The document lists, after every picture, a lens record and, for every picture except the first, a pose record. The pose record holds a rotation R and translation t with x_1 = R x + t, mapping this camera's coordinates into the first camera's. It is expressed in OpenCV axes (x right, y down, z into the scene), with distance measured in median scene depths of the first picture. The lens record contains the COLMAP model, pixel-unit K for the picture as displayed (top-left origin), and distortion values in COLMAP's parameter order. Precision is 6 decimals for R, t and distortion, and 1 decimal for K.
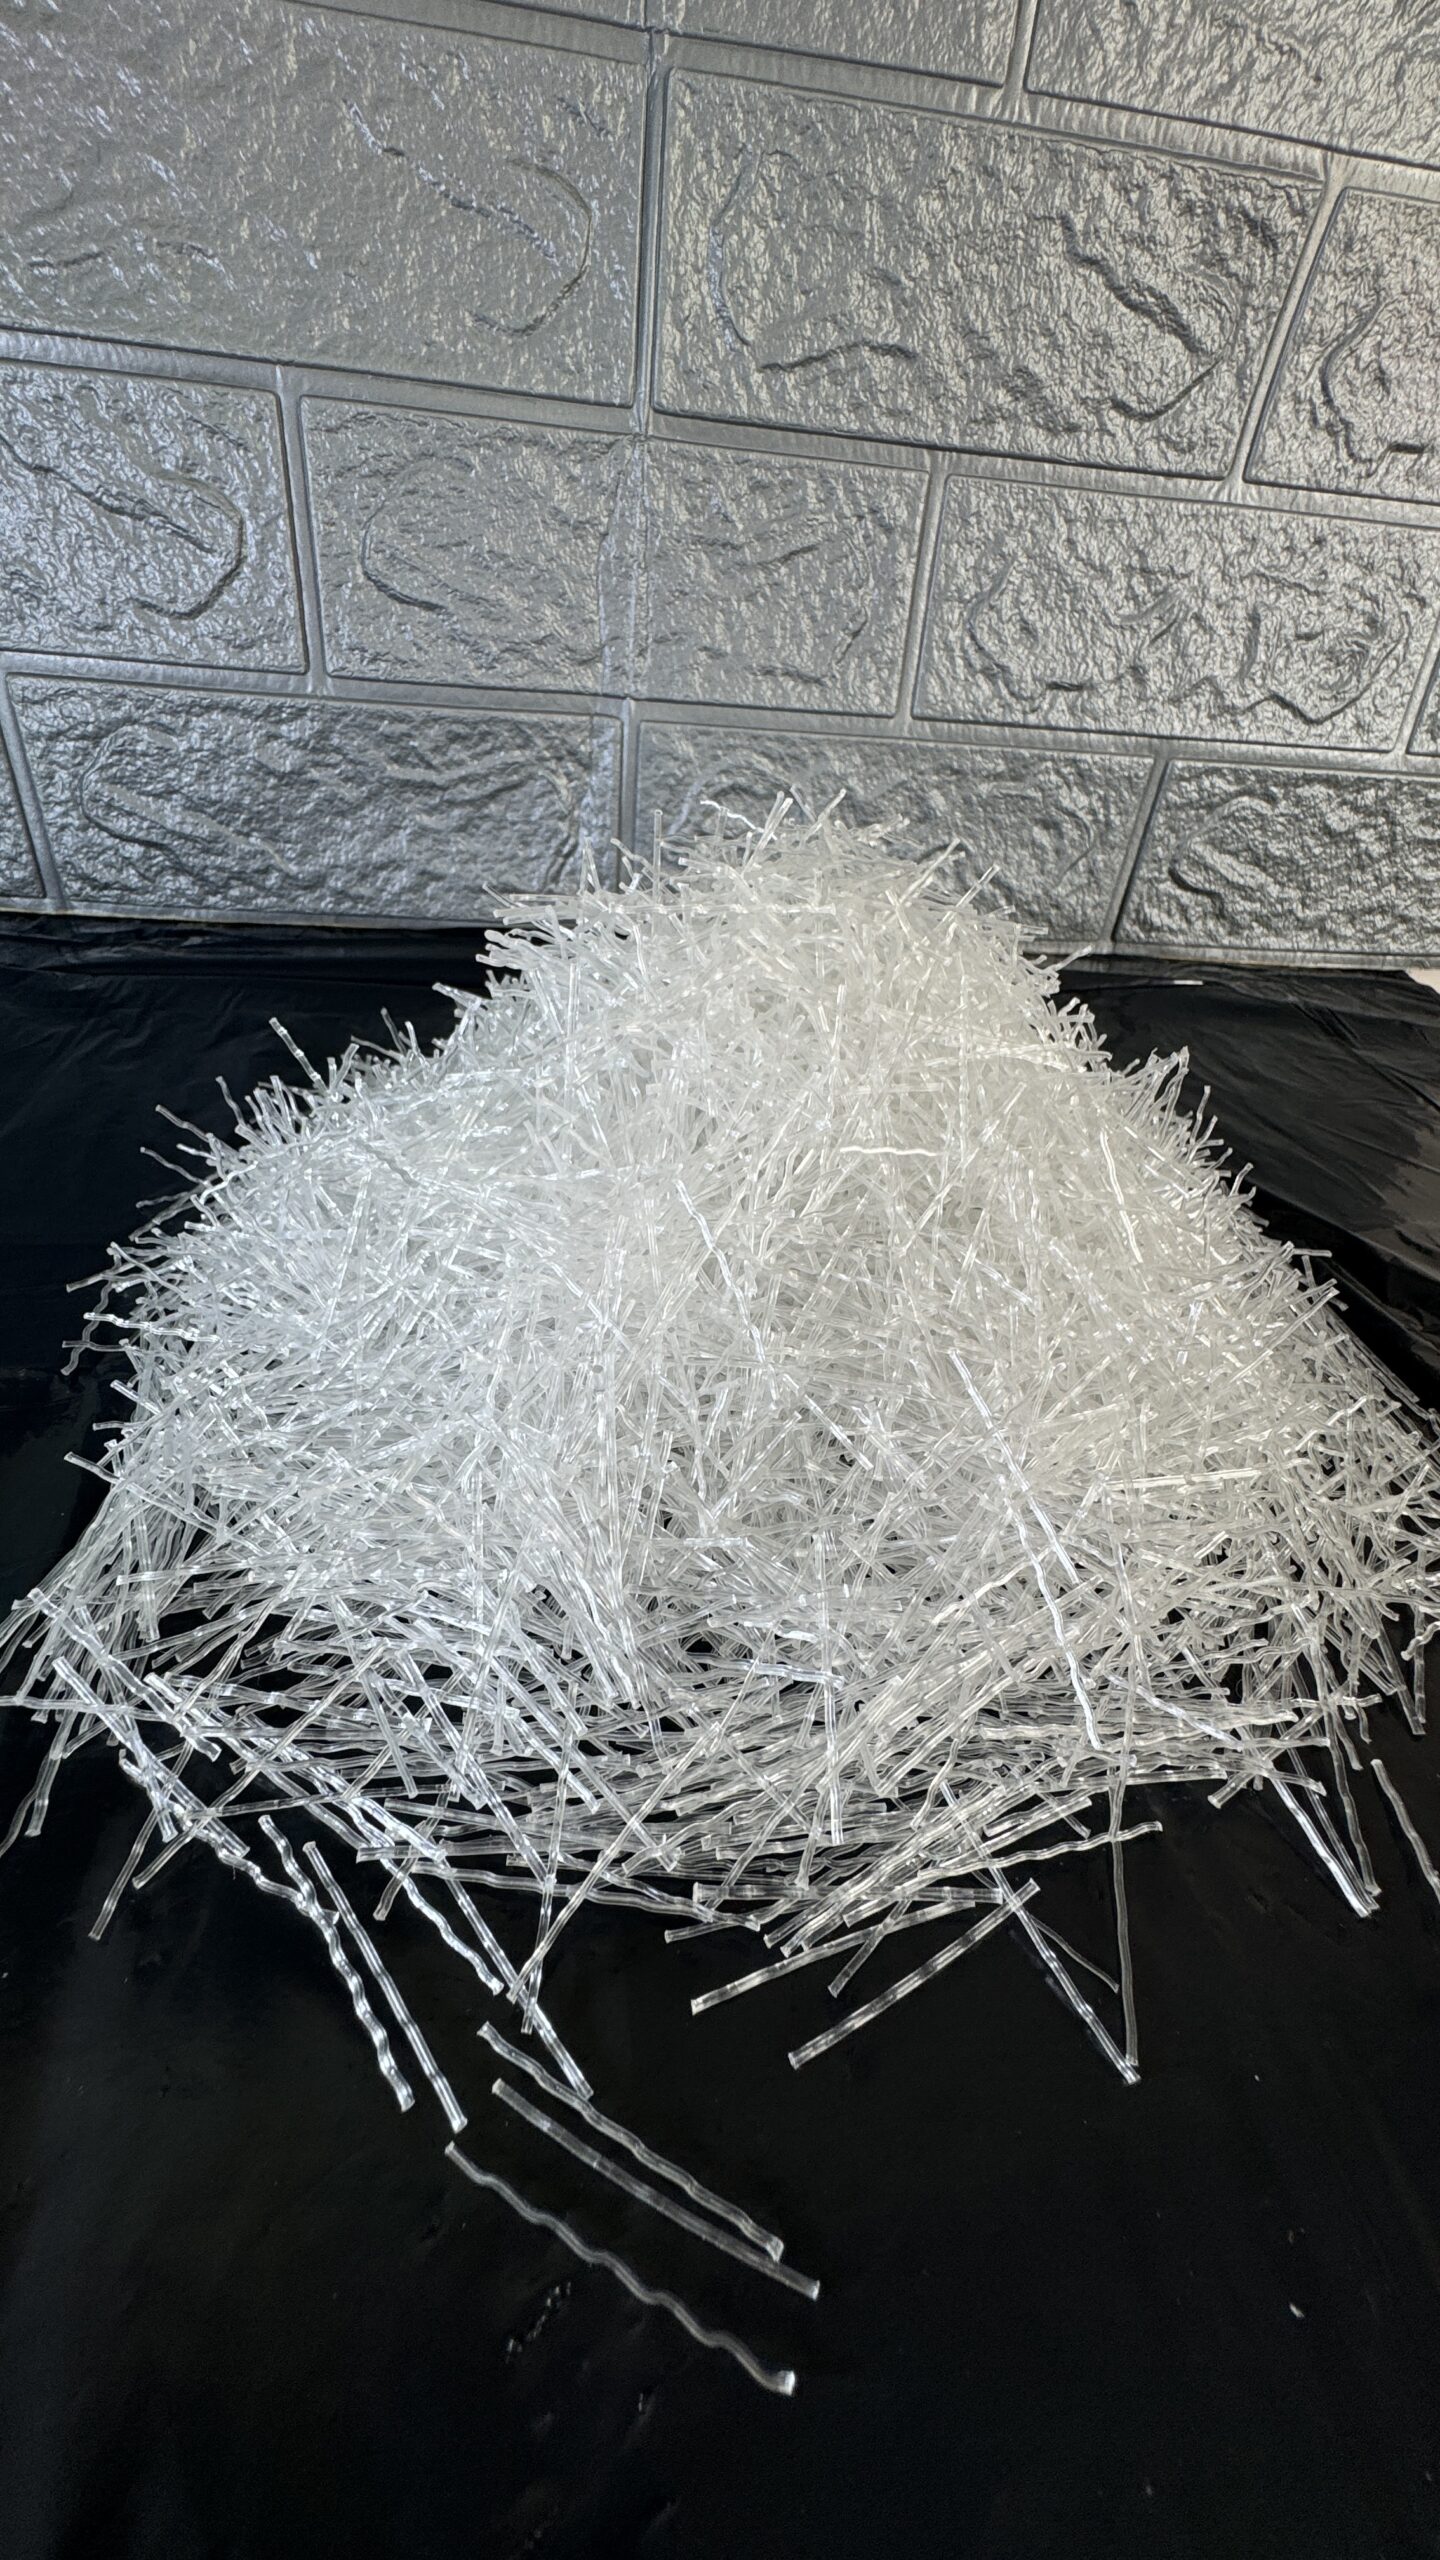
lens RADIAL K [[1094.2, 0, 726.3], [0, 1094.2, 1278.8], [0, 0, 1]] dist [-0.001014, -0.001162]
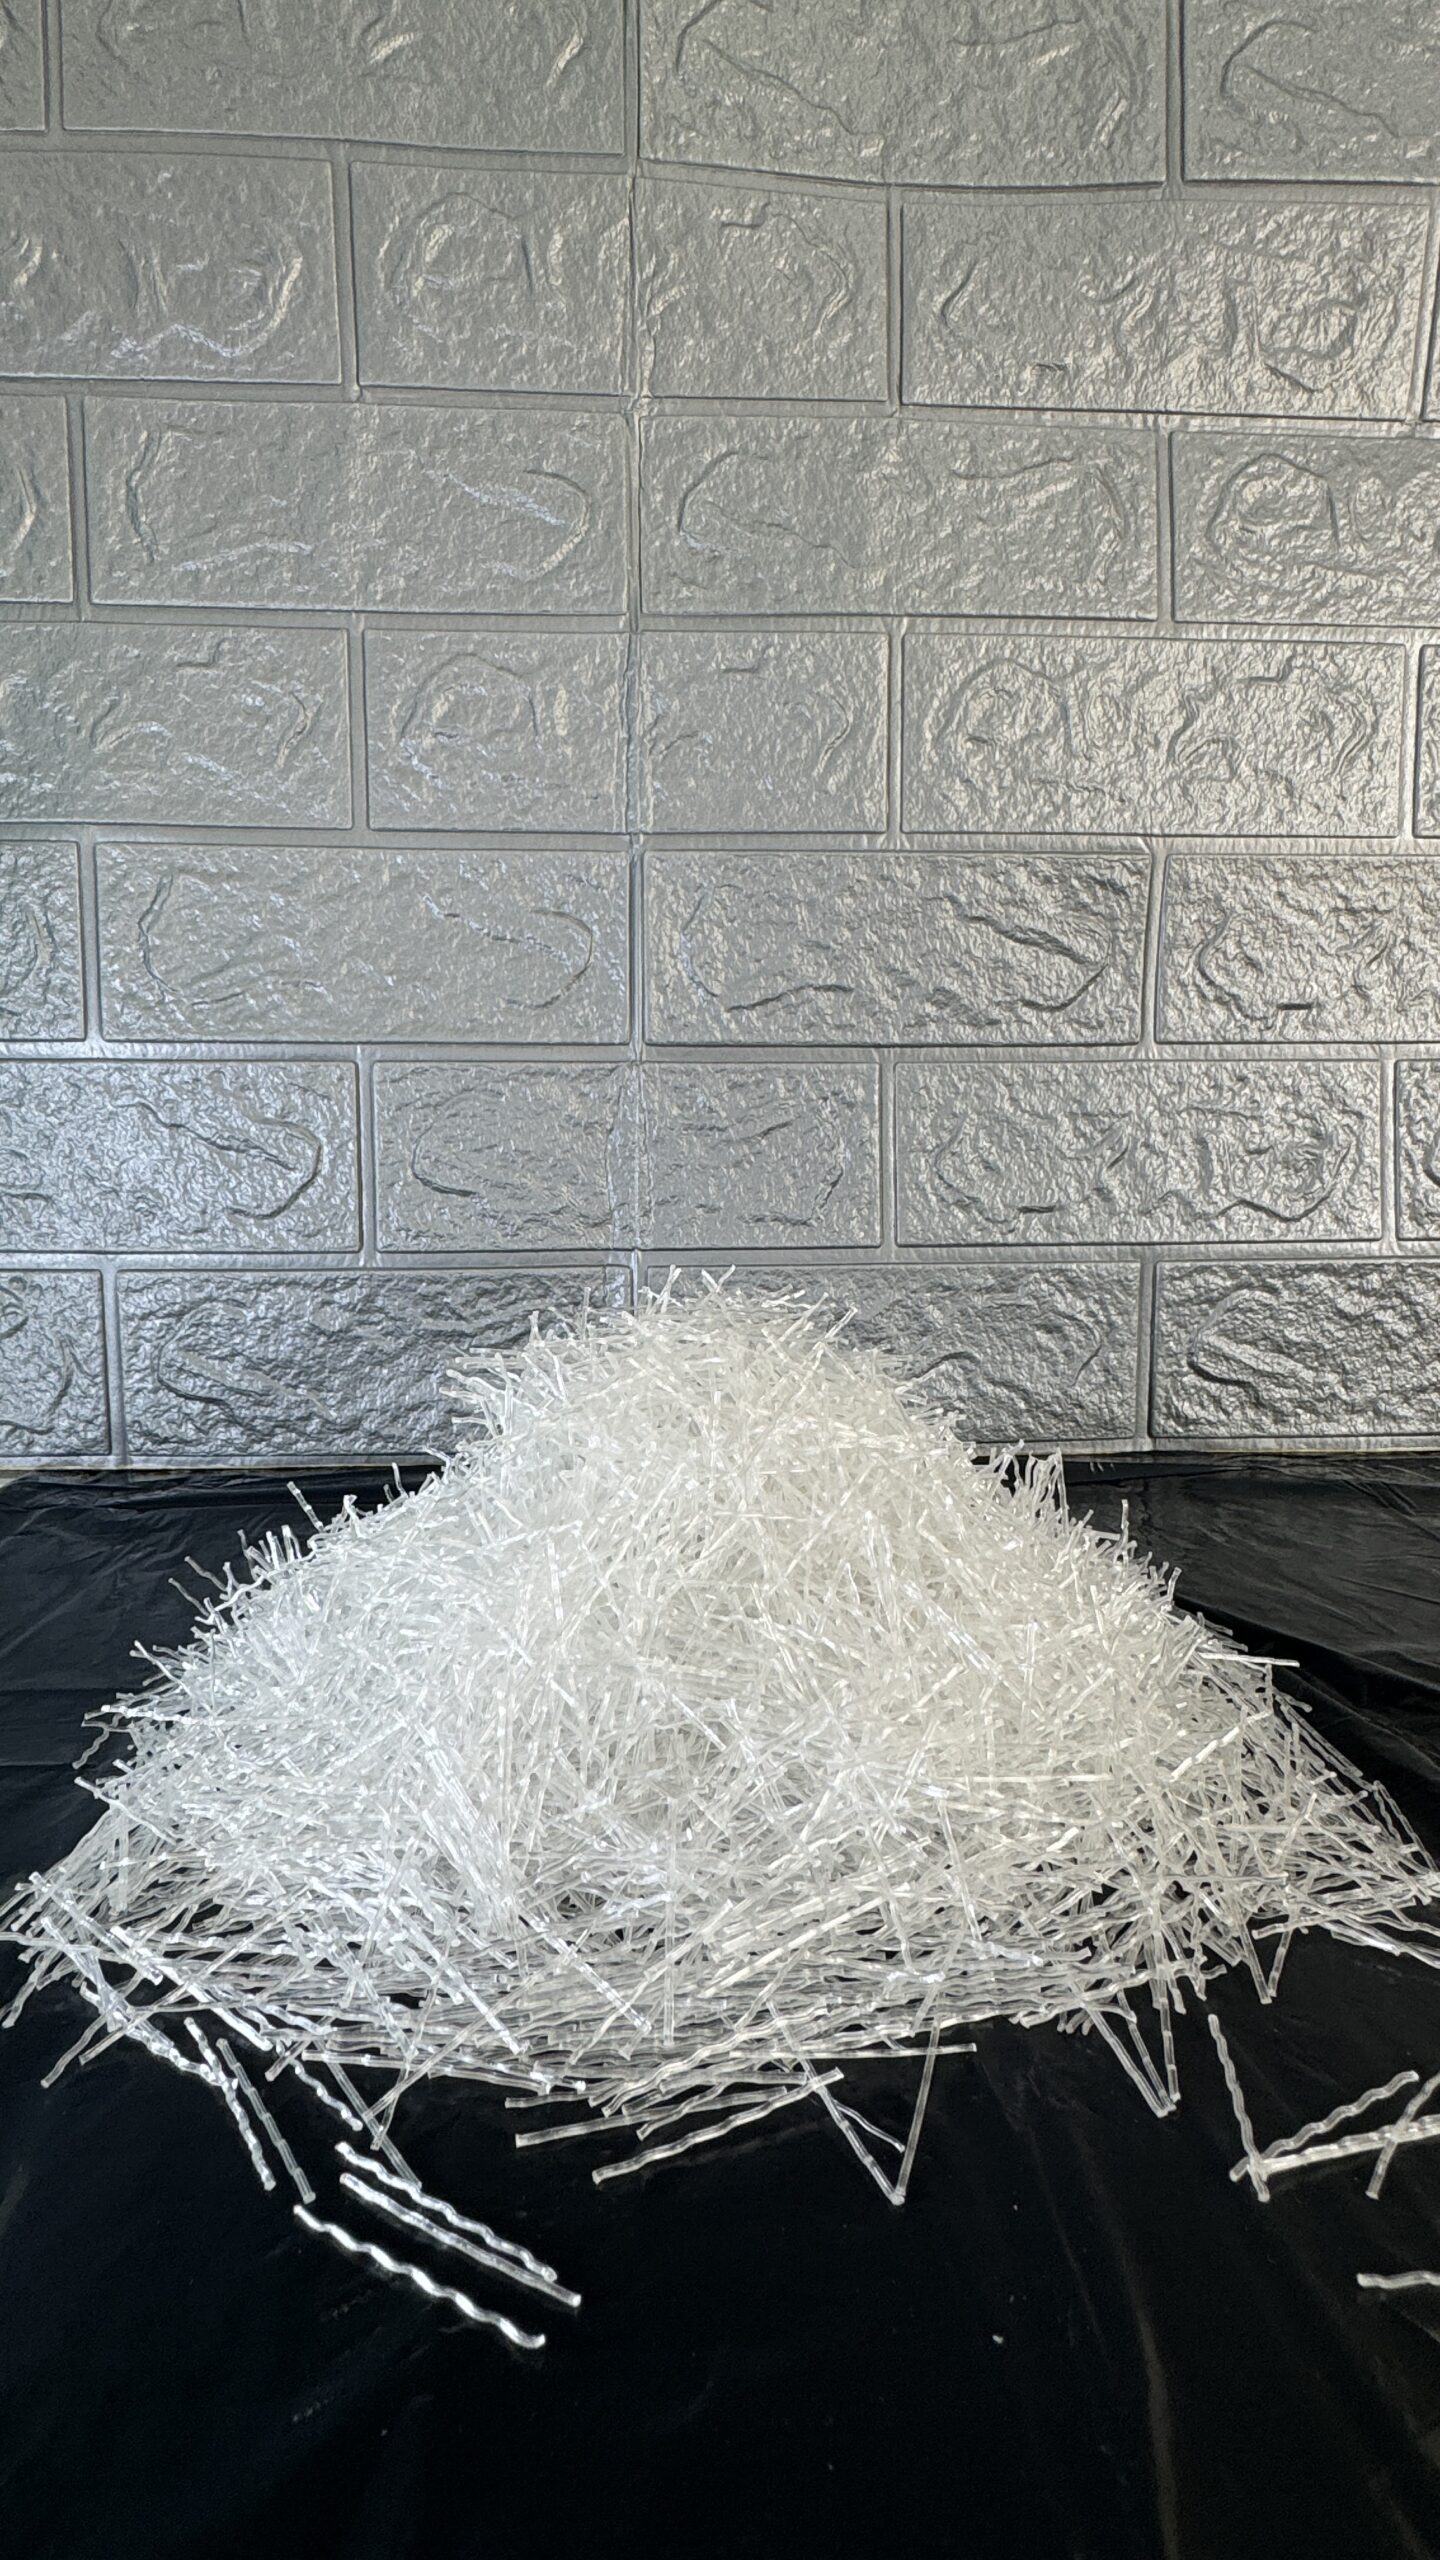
lens RADIAL K [[1470.2, 0, 717.0], [0, 1470.2, 1279.4], [0, 0, 1]] dist [-0.006406, -0.000964]
pose [[0.990837, -0.079083, -0.109493, 0.184713], [0.015786, 0.872914, -0.487619, 0.275470], [0.134140, 0.481422, 0.866164, -0.333069]]
